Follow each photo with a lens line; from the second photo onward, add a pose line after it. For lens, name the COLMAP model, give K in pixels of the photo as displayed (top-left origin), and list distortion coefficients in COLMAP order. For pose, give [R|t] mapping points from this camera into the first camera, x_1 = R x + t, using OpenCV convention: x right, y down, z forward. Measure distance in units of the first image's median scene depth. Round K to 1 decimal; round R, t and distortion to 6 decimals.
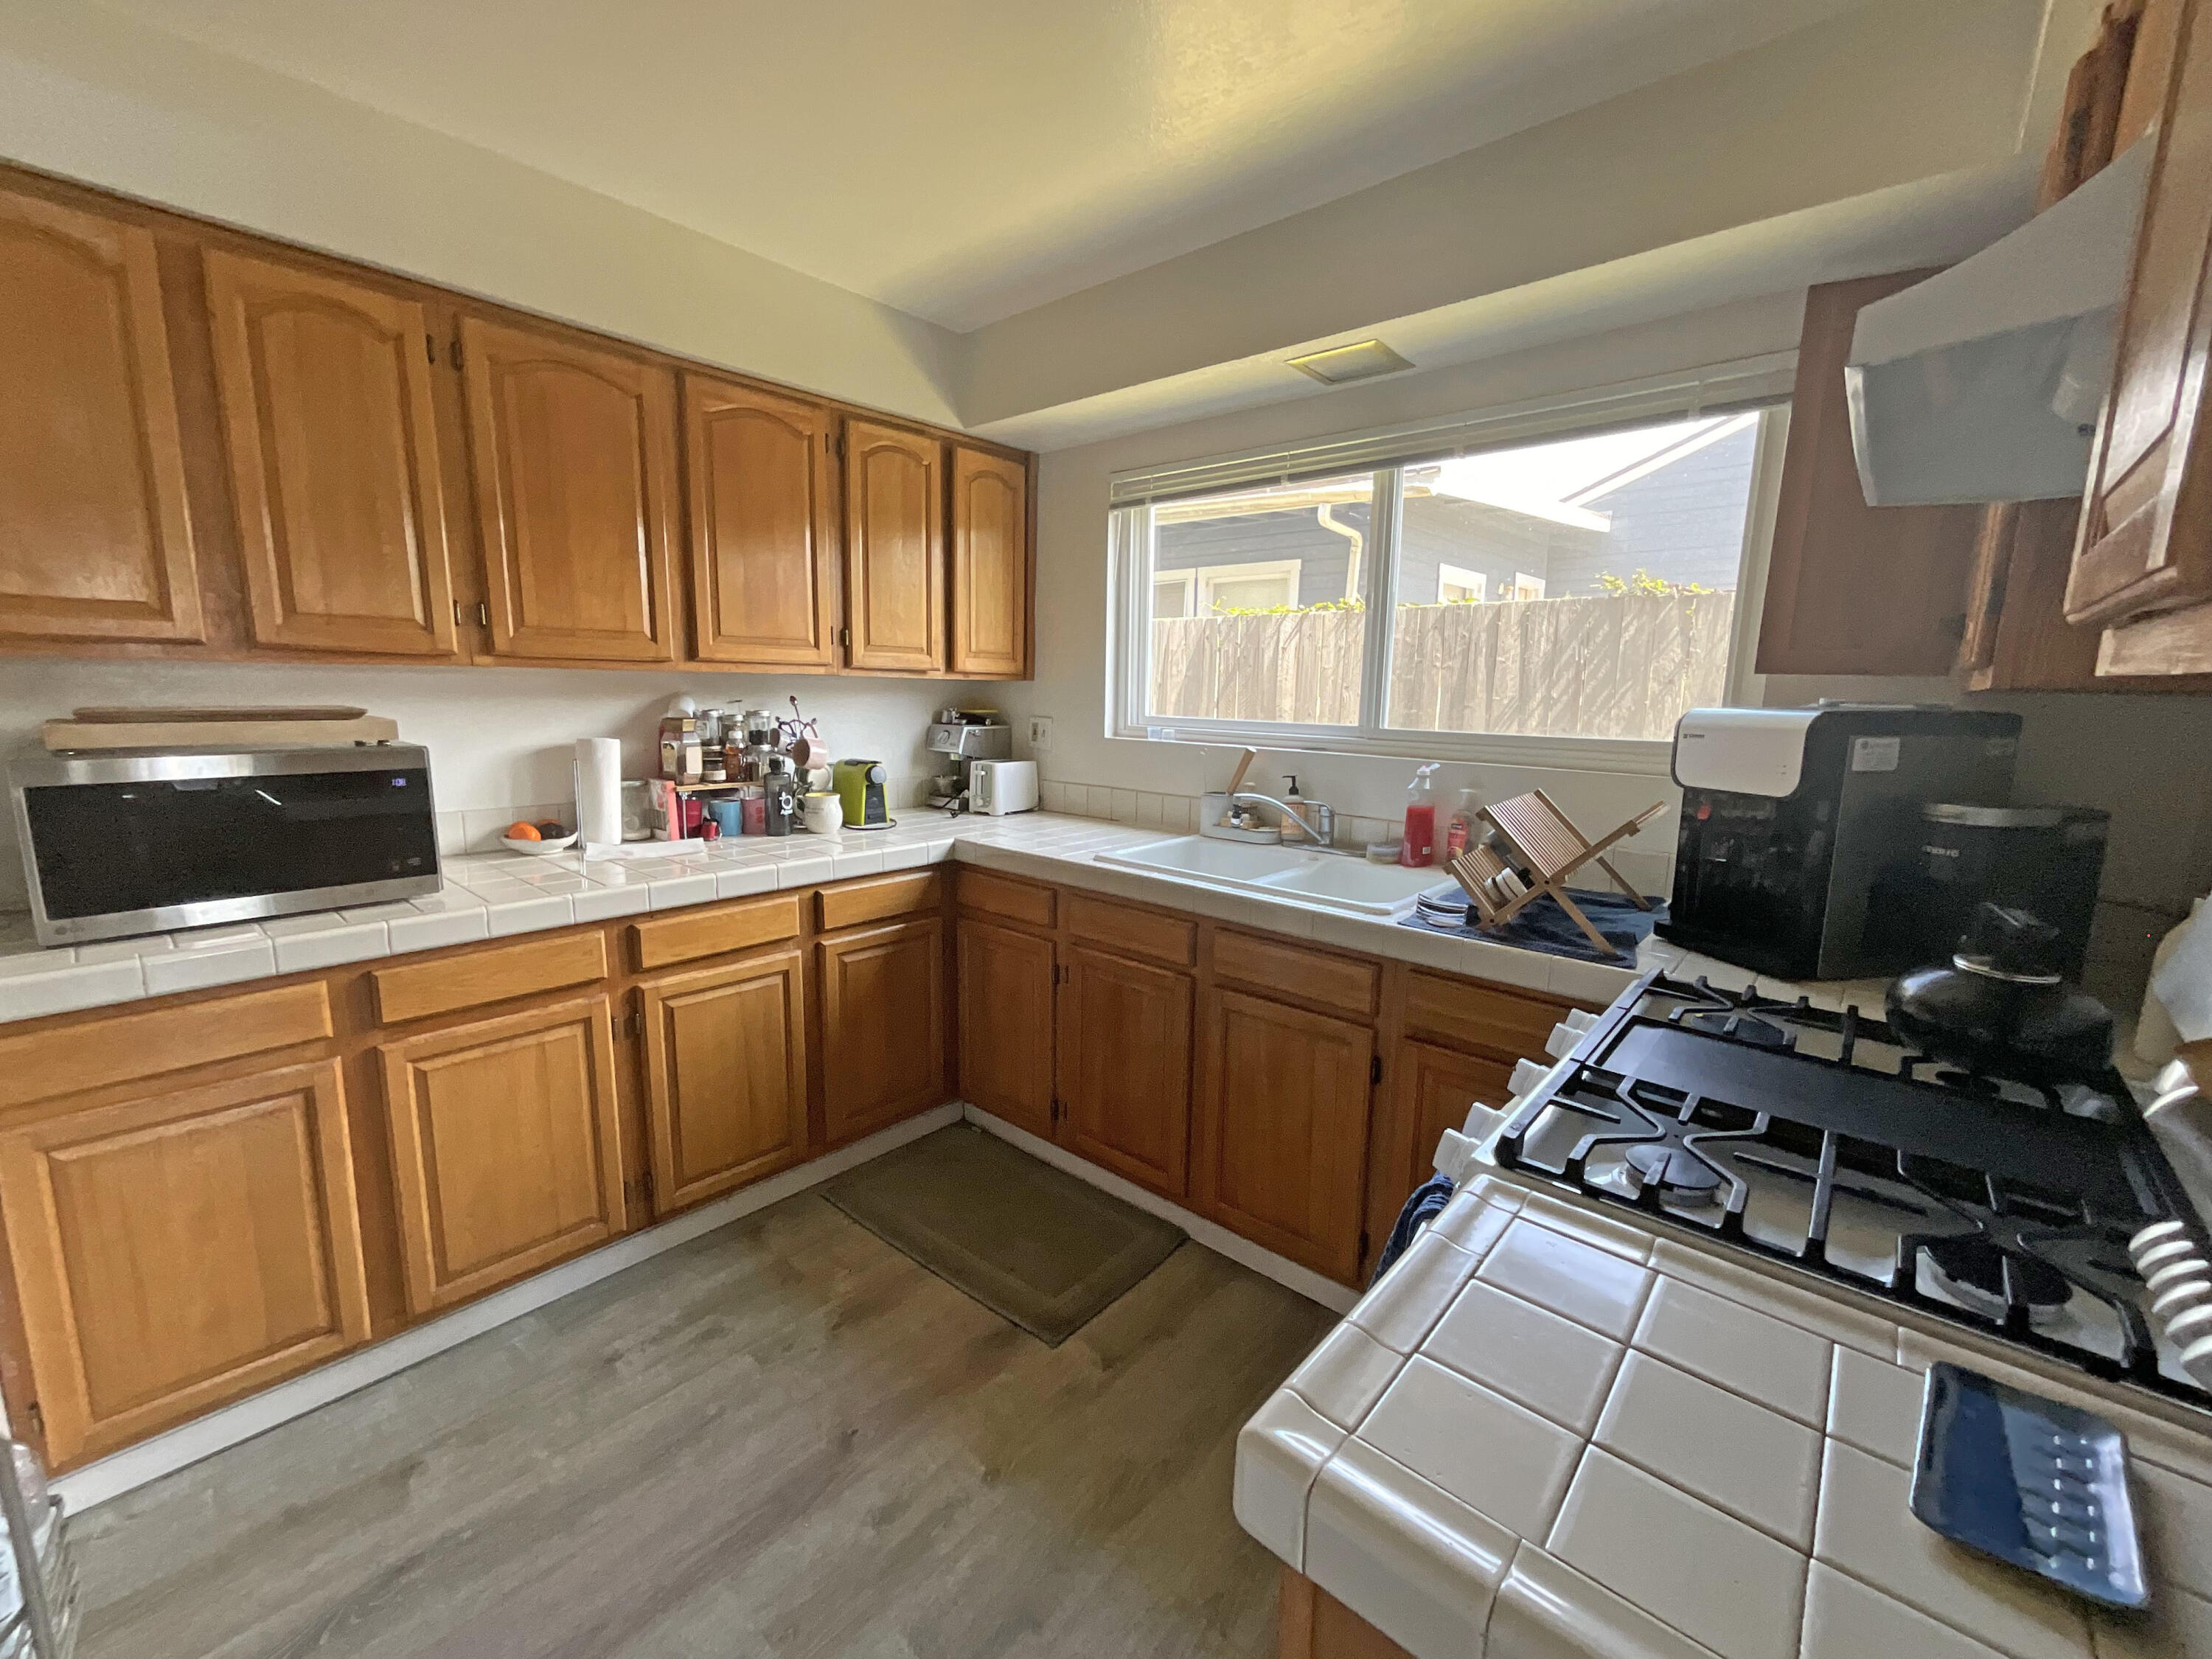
lens RADIAL K [[894.8, 0, 1103.4], [0, 894.8, 830.8], [0, 0, 1]] dist [-0.001069, -0.000166]
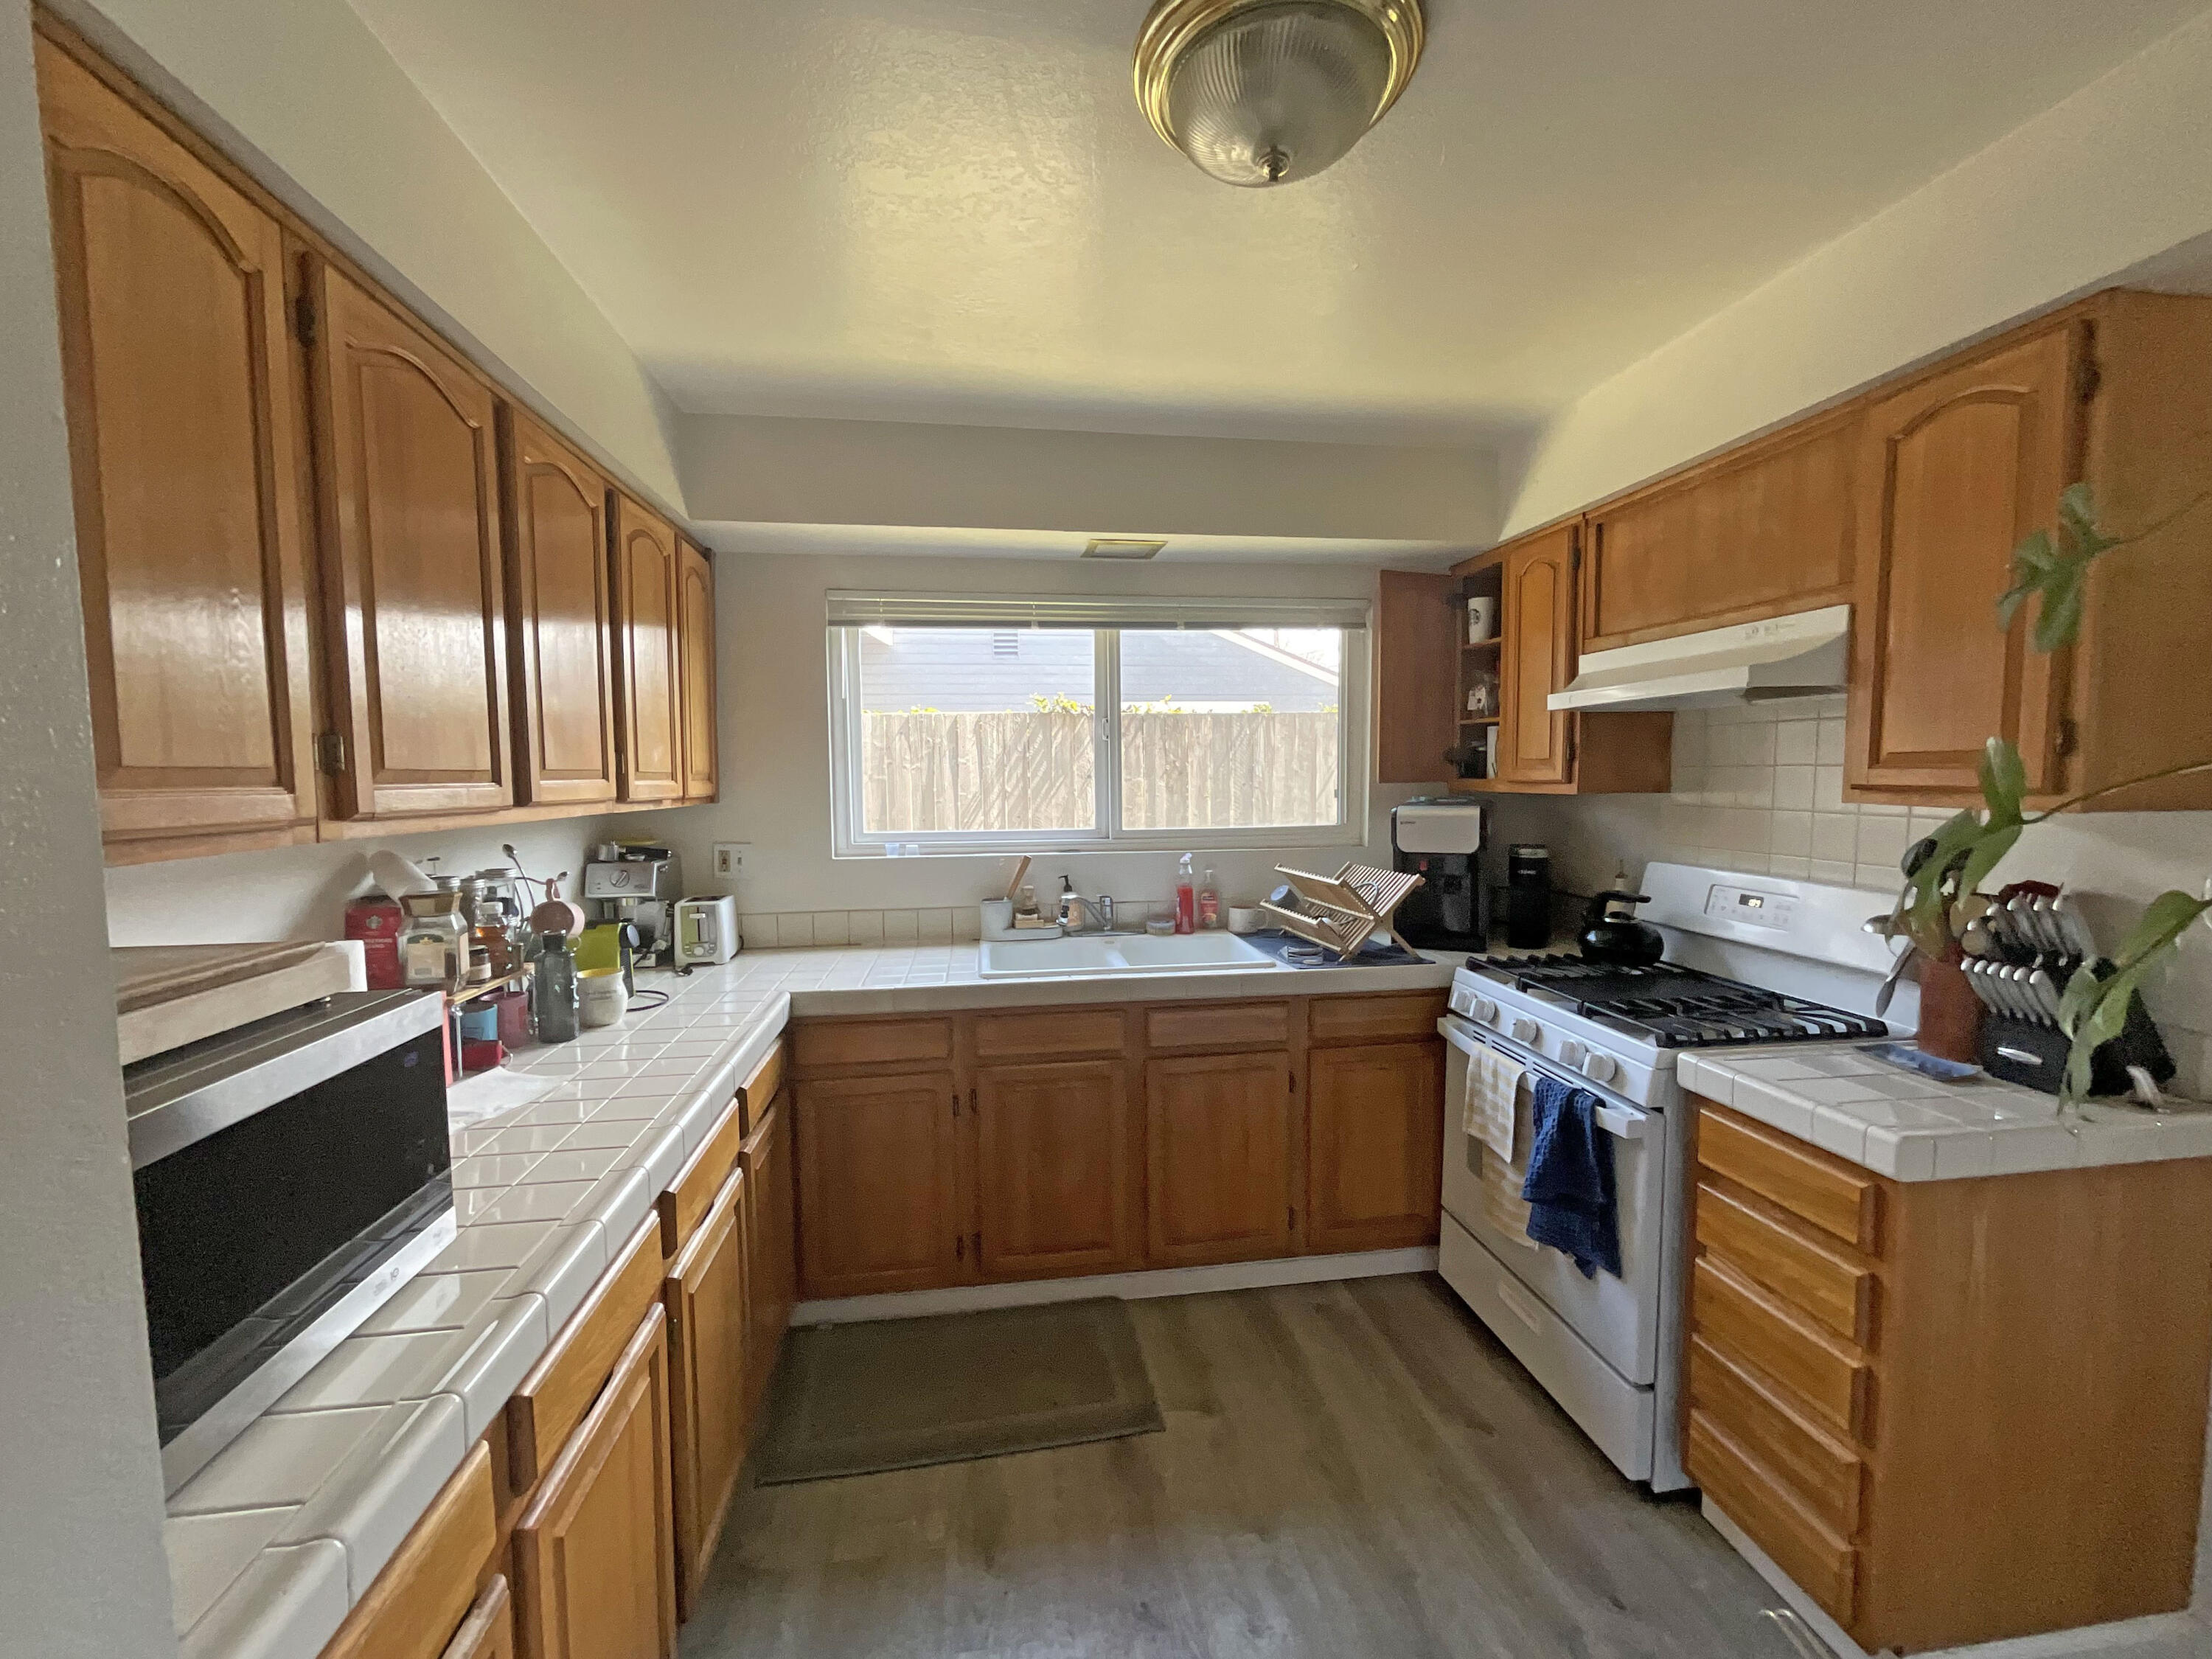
lens RADIAL K [[894.8, 0, 1095.0], [0, 894.8, 833.7], [0, 0, 1]] dist [-0.001069, -0.000166]
pose [[0.651412, -0.077991, 0.754705, -0.595161], [0.146307, 0.988946, -0.024084, -0.076091], [-0.744484, 0.126107, 0.655622, 0.191963]]
